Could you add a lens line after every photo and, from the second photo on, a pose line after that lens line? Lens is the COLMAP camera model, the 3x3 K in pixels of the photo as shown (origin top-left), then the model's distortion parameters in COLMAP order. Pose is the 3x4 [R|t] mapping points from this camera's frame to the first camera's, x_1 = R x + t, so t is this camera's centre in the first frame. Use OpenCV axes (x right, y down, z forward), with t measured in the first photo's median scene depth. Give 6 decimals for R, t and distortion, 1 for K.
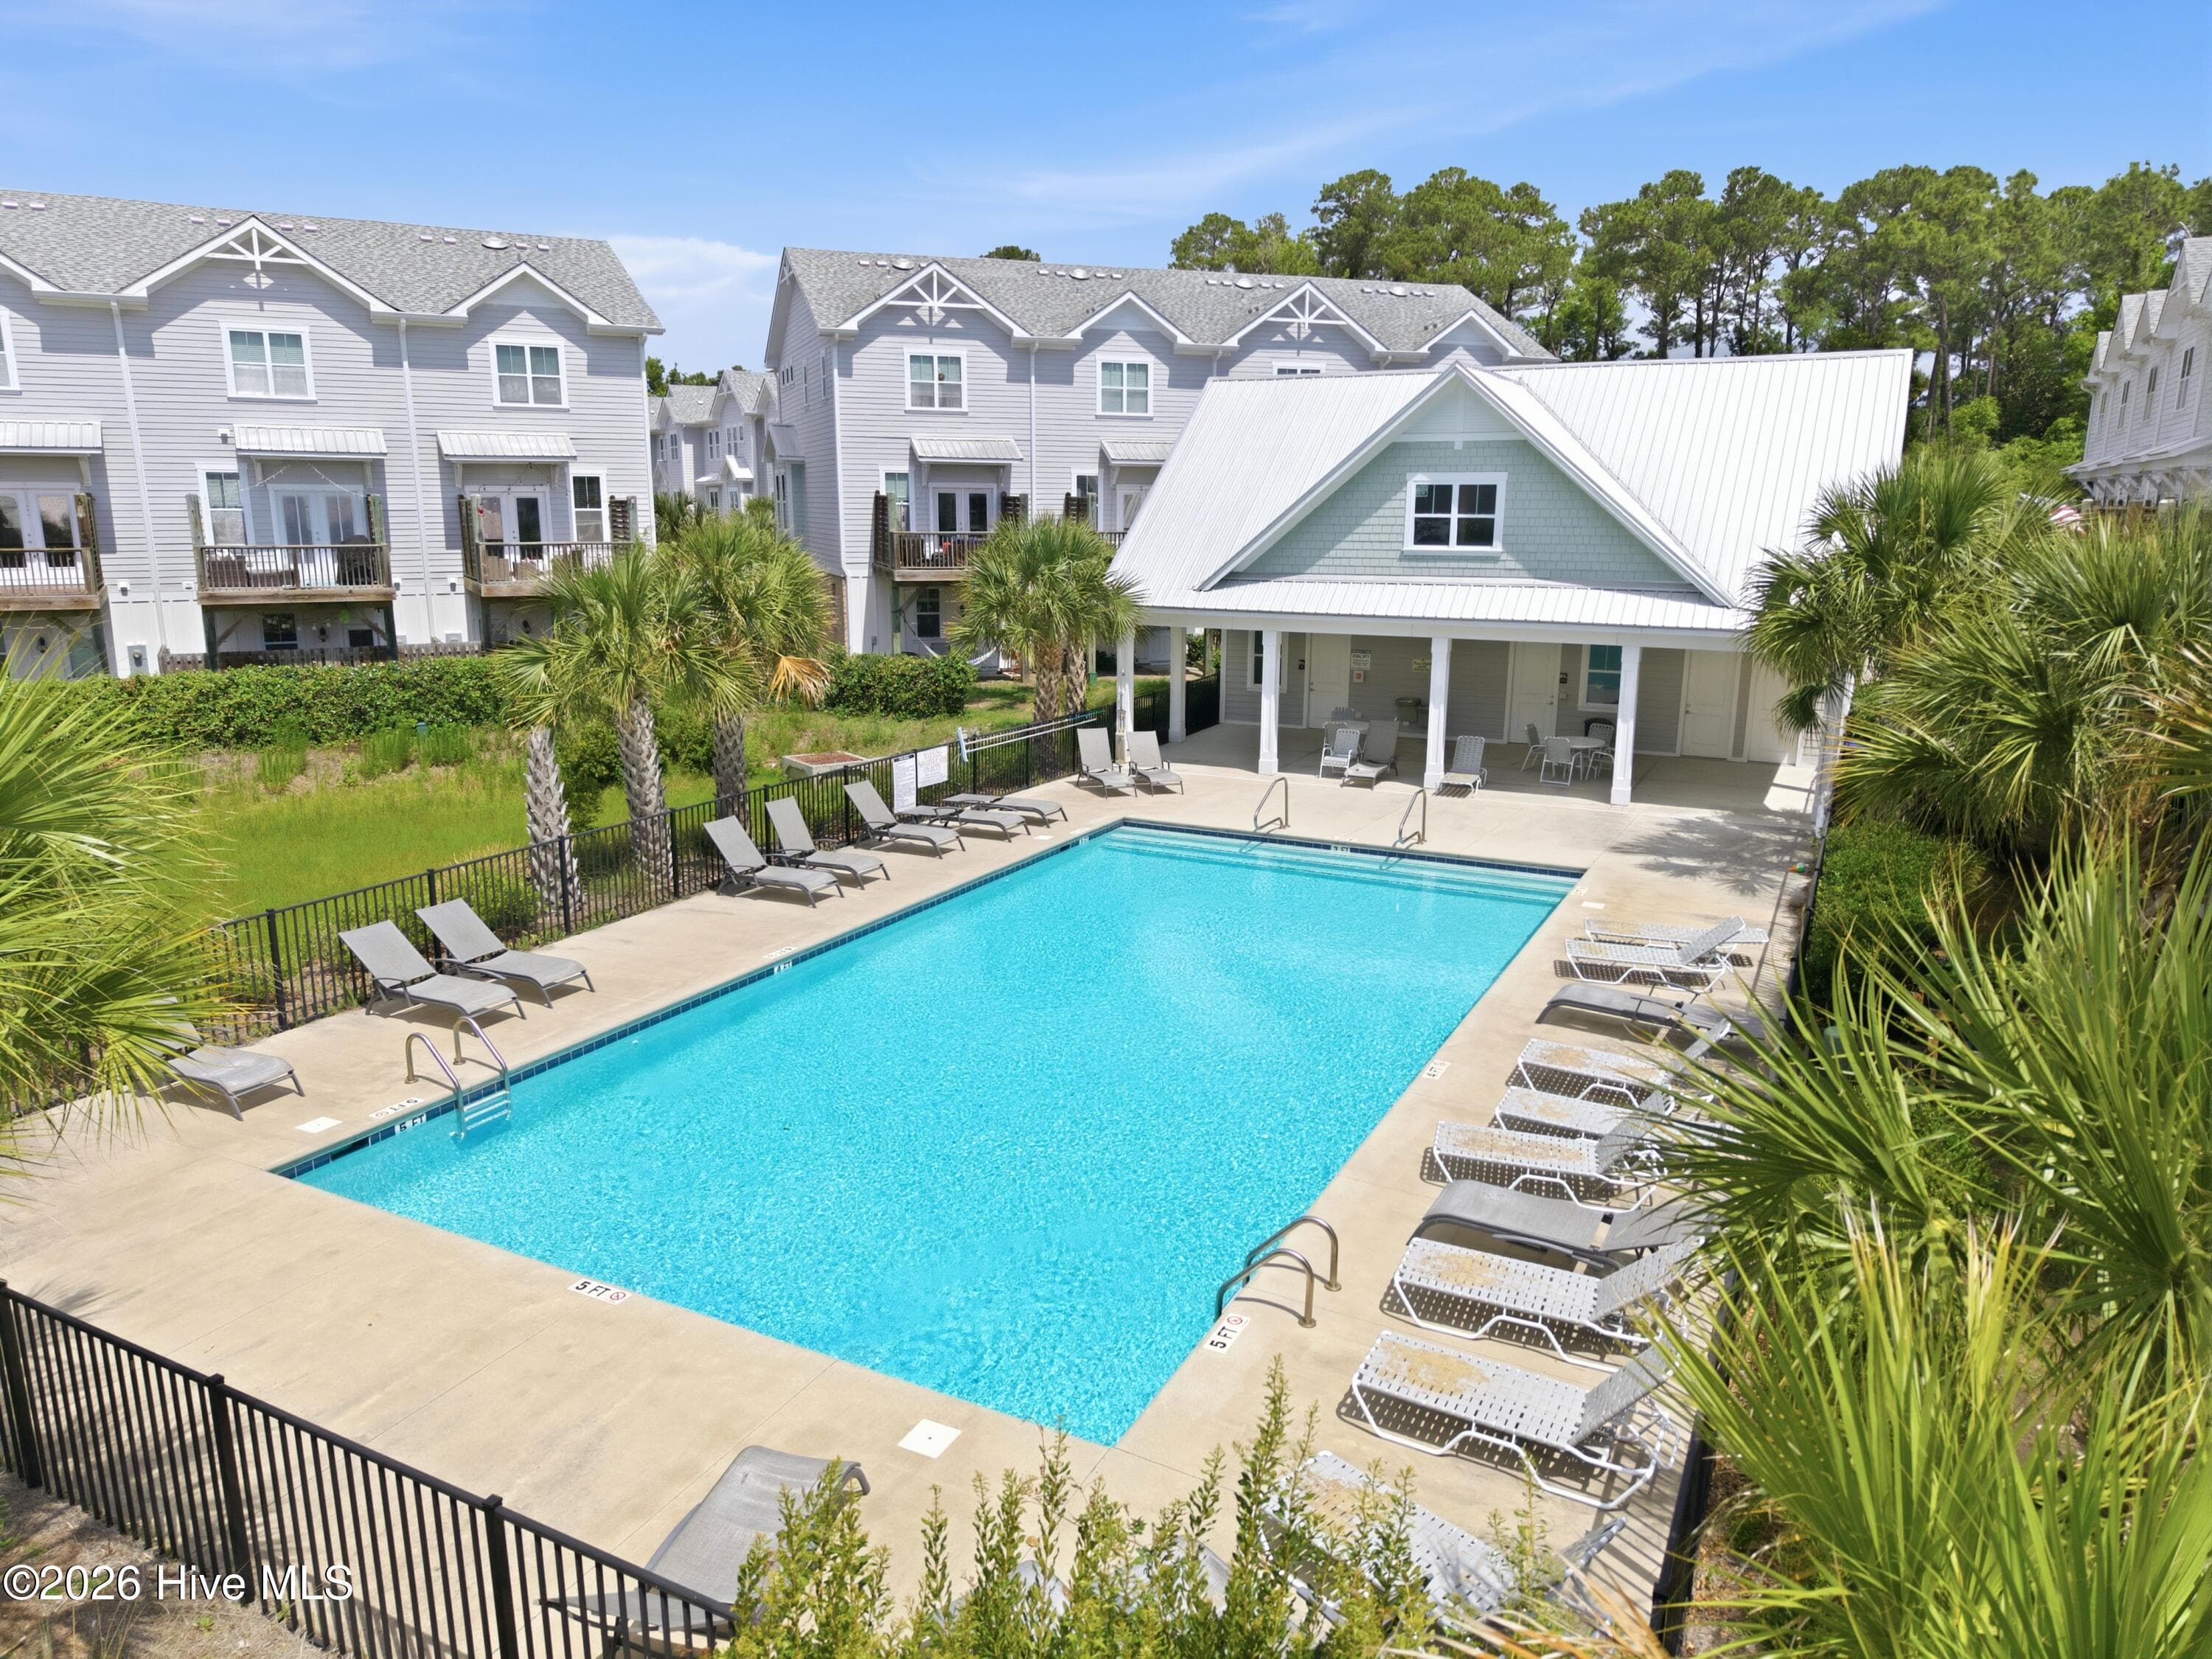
lens RADIAL K [[1491.4, 0, 1110.8], [0, 1491.4, 835.2], [0, 0, 1]] dist [0.011723, -0.006291]
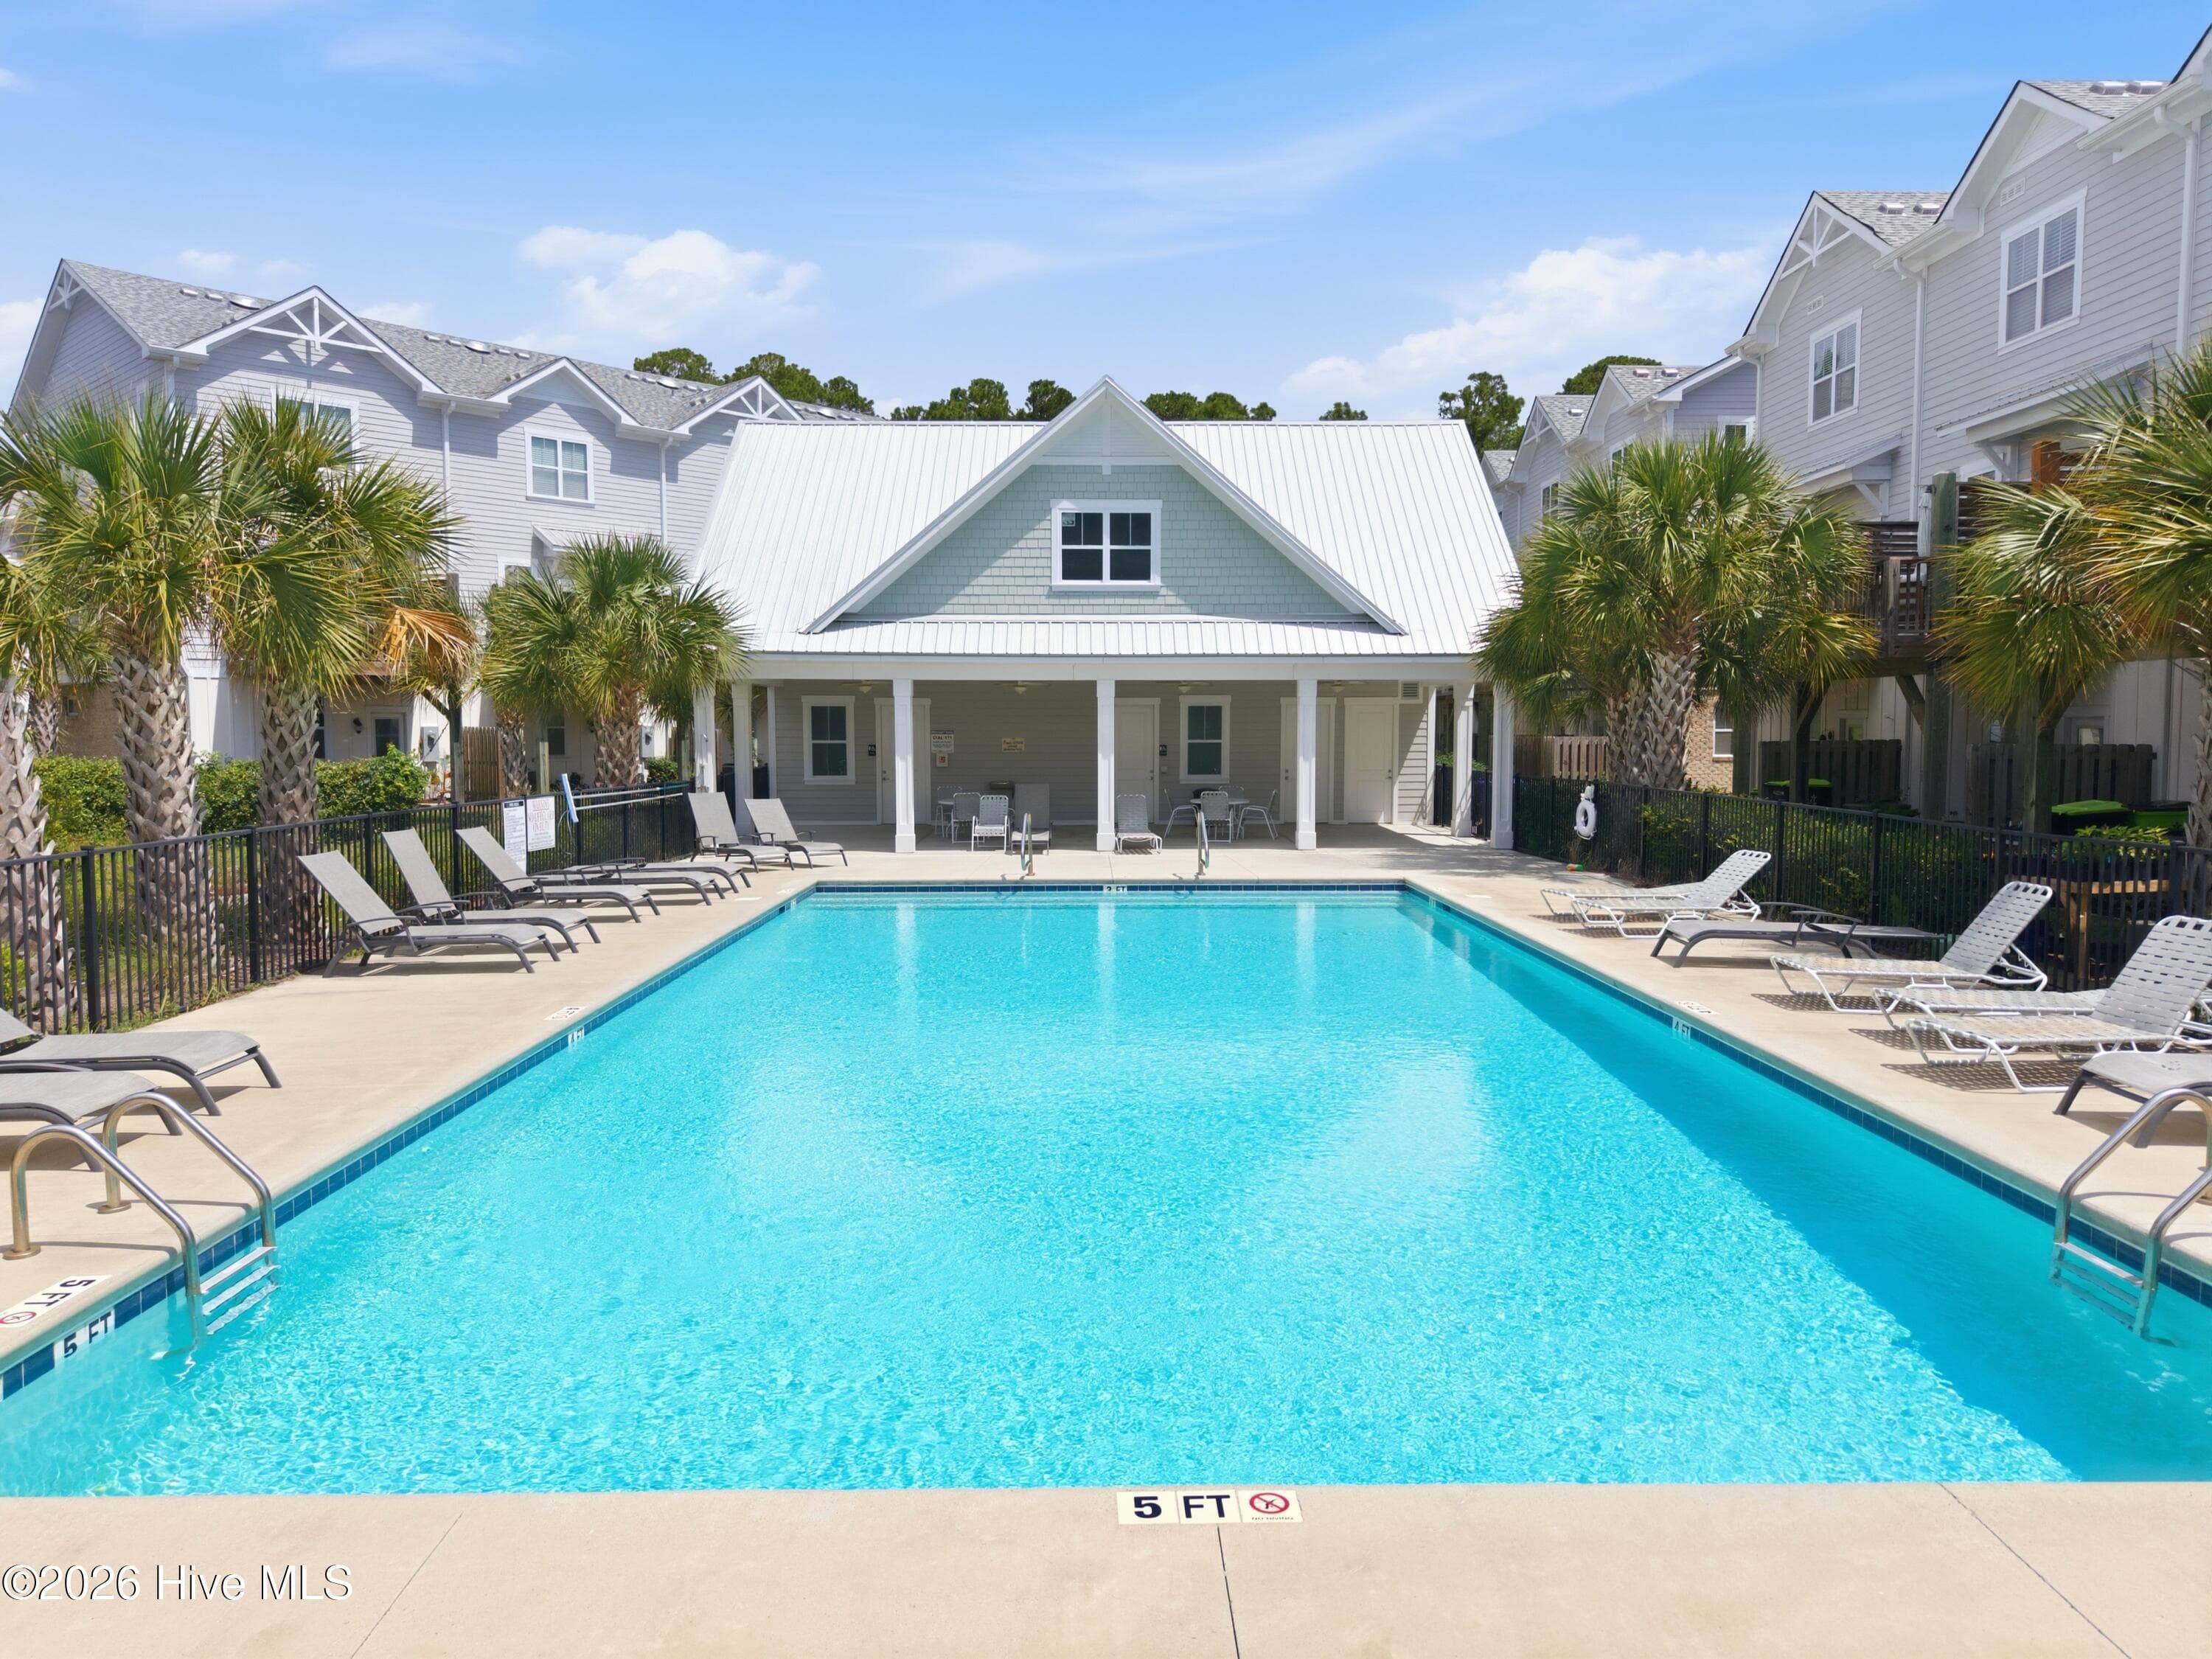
lens RADIAL K [[1491.4, 0, 1102.6], [0, 1491.4, 819.9], [0, 0, 1]] dist [0.011723, -0.006291]
pose [[0.879941, -0.031001, 0.474071, -0.198001], [0.106604, 0.985307, -0.133440, 0.066395], [-0.462969, 0.167957, 0.870316, 0.236323]]
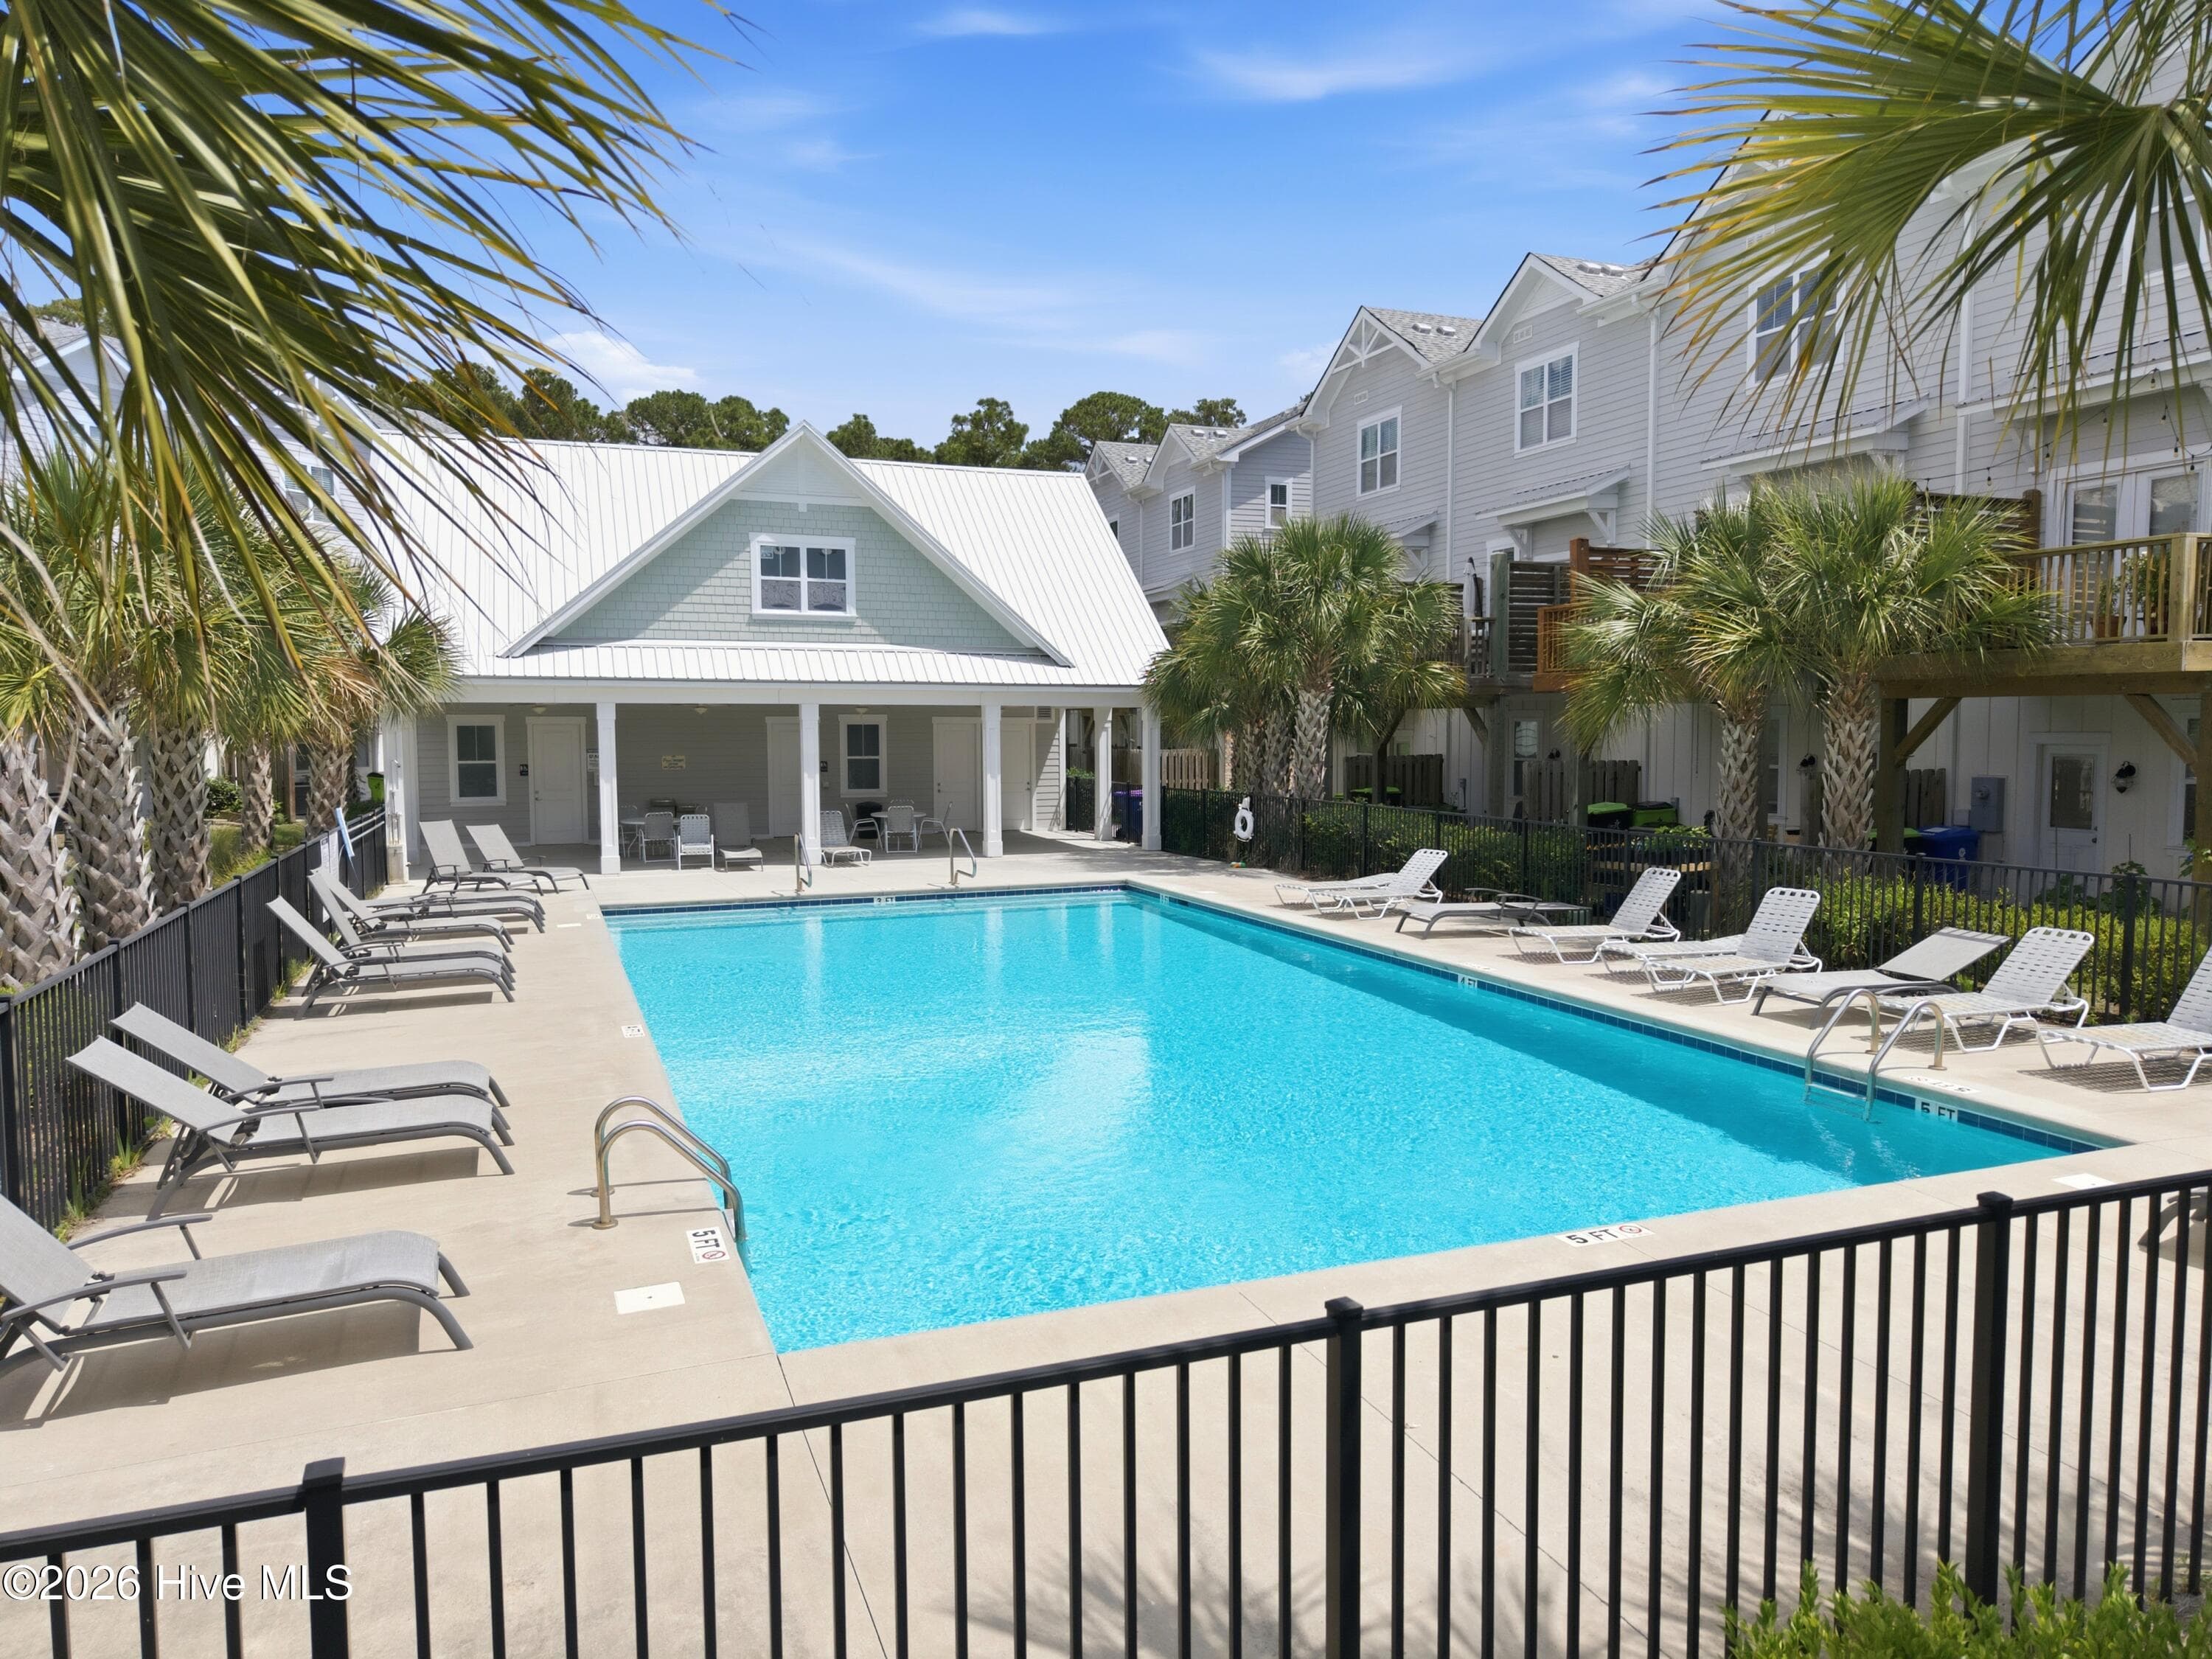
lens RADIAL K [[1491.4, 0, 1117.7], [0, 1491.4, 829.1], [0, 0, 1]] dist [0.011723, -0.006291]
pose [[0.647662, -0.055785, 0.759883, -0.366202], [0.171879, 0.982306, -0.074382, 0.048387], [-0.742288, 0.178782, 0.645791, 0.250244]]
